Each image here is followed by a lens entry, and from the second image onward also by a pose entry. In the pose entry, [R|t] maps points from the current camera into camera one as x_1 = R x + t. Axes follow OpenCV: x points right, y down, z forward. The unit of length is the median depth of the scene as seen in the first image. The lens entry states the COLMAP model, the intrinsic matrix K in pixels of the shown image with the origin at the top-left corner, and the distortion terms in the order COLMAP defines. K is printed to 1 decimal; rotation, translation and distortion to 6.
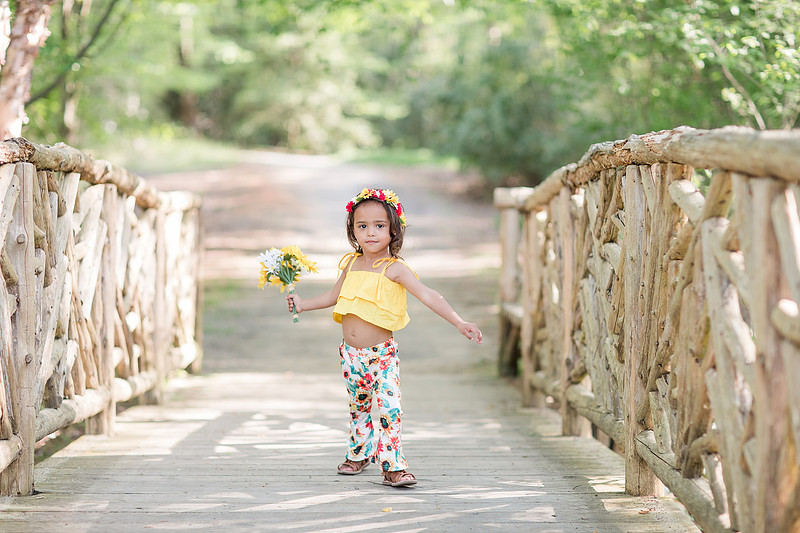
lens RADIAL K [[2247.1, 0, 400.0], [0, 2247.1, 266.5], [0, 0, 1]] dist [-0.001900, -0.626755]
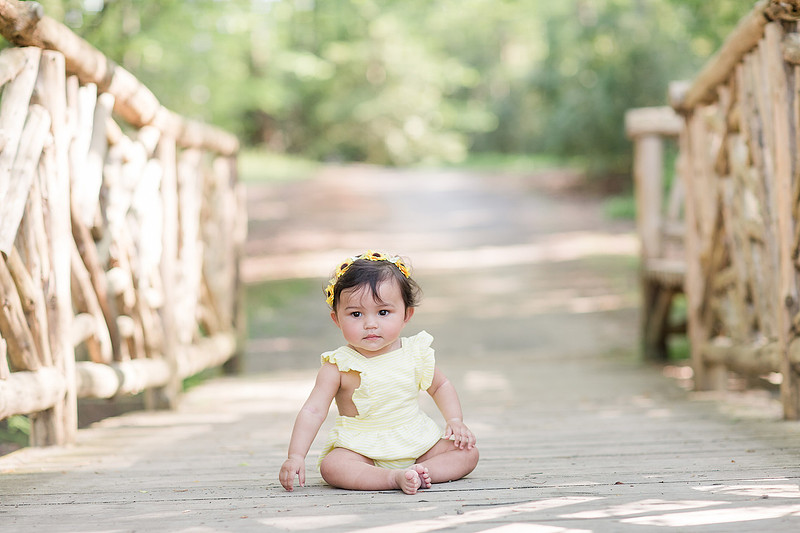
lens RADIAL K [[2382.6, 0, 400.0], [0, 2382.6, 266.5], [0, 0, 1]] dist [0.017062, -0.072057]
pose [[0.998358, -0.041298, -0.039684, -0.006859], [0.040957, 0.999117, -0.009367, 0.035483], [0.040036, 0.007726, 0.999168, 0.341676]]
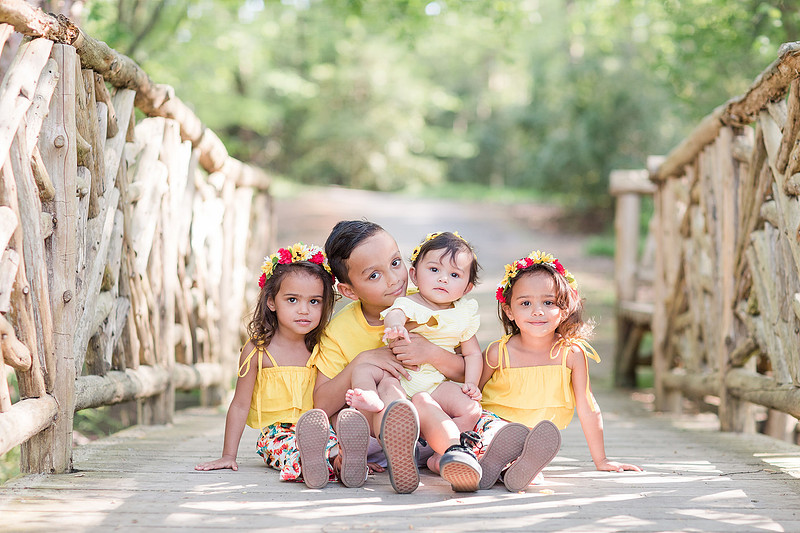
lens RADIAL K [[2382.6, 0, 400.0], [0, 2382.6, 266.5], [0, 0, 1]] dist [0.017062, -0.072057]
pose [[0.999537, 0.007879, -0.029385, -0.019708], [-0.008444, 0.999781, -0.019148, 0.033977], [0.029227, 0.019387, 0.999385, 0.134556]]
